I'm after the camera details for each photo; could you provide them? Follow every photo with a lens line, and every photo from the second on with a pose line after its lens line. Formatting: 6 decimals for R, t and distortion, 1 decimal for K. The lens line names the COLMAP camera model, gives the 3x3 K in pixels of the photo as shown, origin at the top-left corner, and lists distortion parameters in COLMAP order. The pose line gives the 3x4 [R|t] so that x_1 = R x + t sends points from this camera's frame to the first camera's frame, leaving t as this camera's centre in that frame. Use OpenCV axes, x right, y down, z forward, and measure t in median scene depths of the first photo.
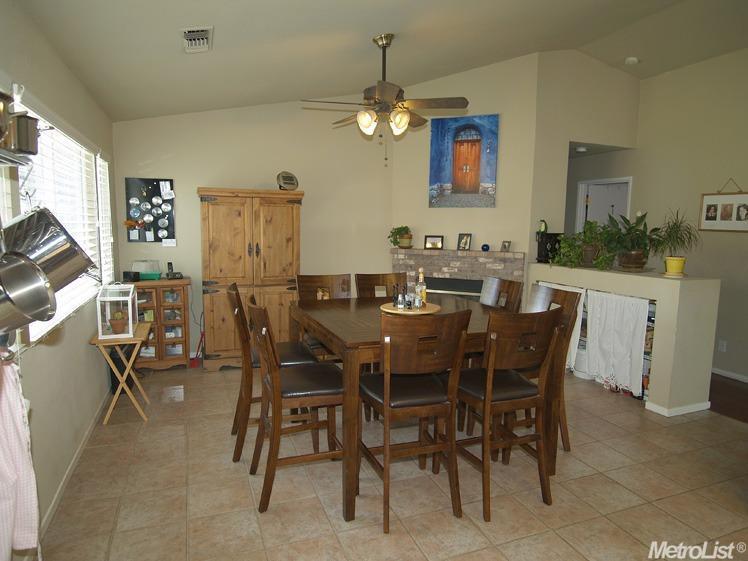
lens RADIAL K [[472.6, 0, 368.7], [0, 472.6, 279.1], [0, 0, 1]] dist [-0.026578, 0.000333]
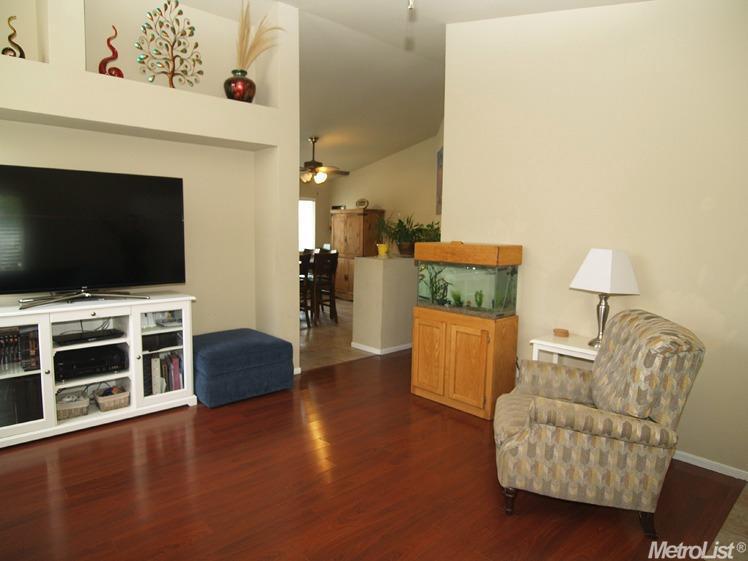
lens RADIAL K [[472.6, 0, 368.7], [0, 472.6, 279.1], [0, 0, 1]] dist [-0.026578, 0.000333]
pose [[0.366598, 0.094358, -0.925582, 1.487505], [-0.121180, 0.991212, 0.053053, -0.012957], [0.922454, 0.092713, 0.374811, 0.320419]]
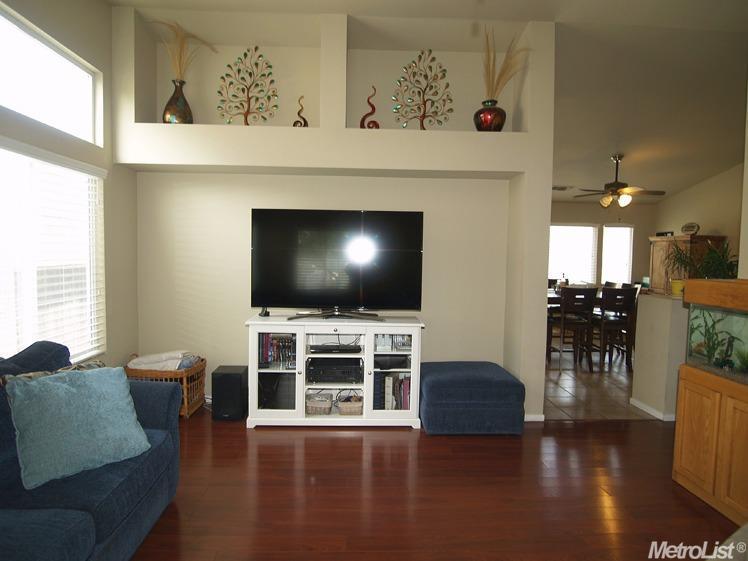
lens RADIAL K [[472.6, 0, 368.7], [0, 472.6, 279.1], [0, 0, 1]] dist [-0.026578, 0.000333]
pose [[-0.322101, 0.038263, -0.945932, 1.465249], [-0.130425, 0.987862, 0.084370, -0.037678], [0.937678, 0.150549, -0.313201, 0.486185]]
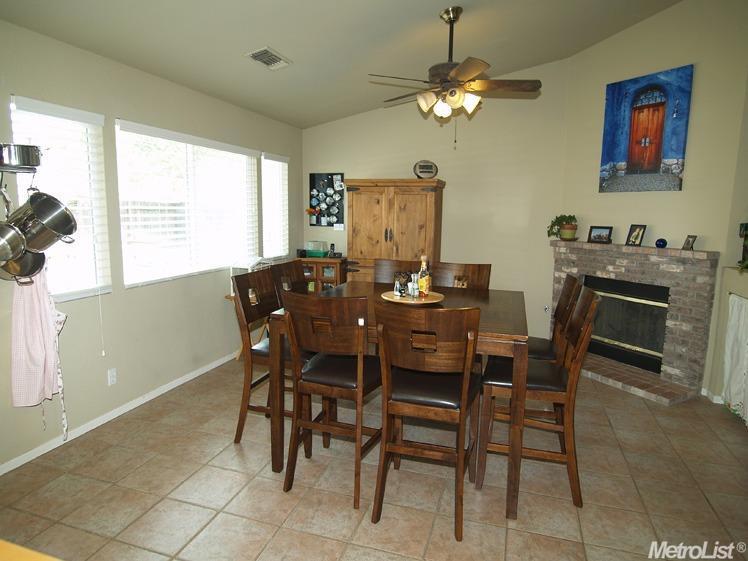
lens RADIAL K [[472.6, 0, 368.7], [0, 472.6, 279.1], [0, 0, 1]] dist [-0.026578, 0.000333]
pose [[0.783055, 0.088475, -0.615627, 0.355743], [-0.076594, 0.996014, 0.045718, -0.007093], [0.617218, 0.011354, 0.786710, 0.110143]]
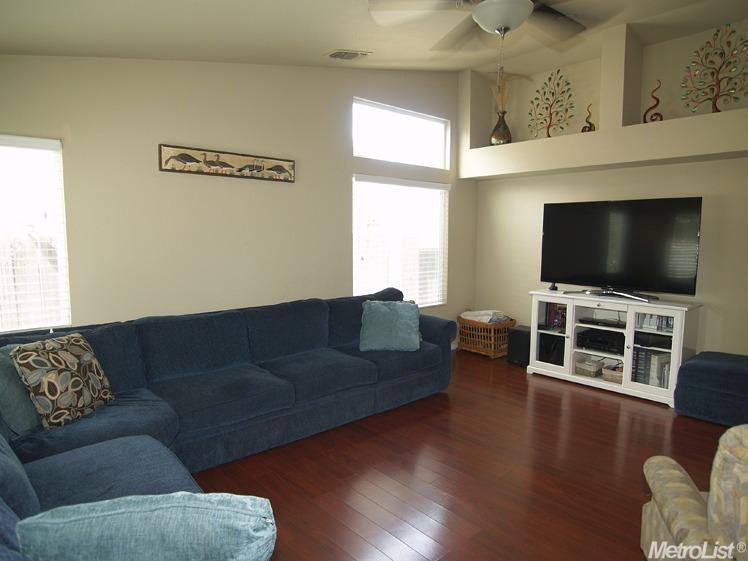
lens RADIAL K [[472.6, 0, 368.7], [0, 472.6, 279.1], [0, 0, 1]] dist [-0.026578, 0.000333]
pose [[-0.936727, 0.021217, -0.349416, 1.476174], [-0.052860, 0.978143, 0.201102, -0.085184], [0.346046, 0.206847, -0.915132, 0.840466]]
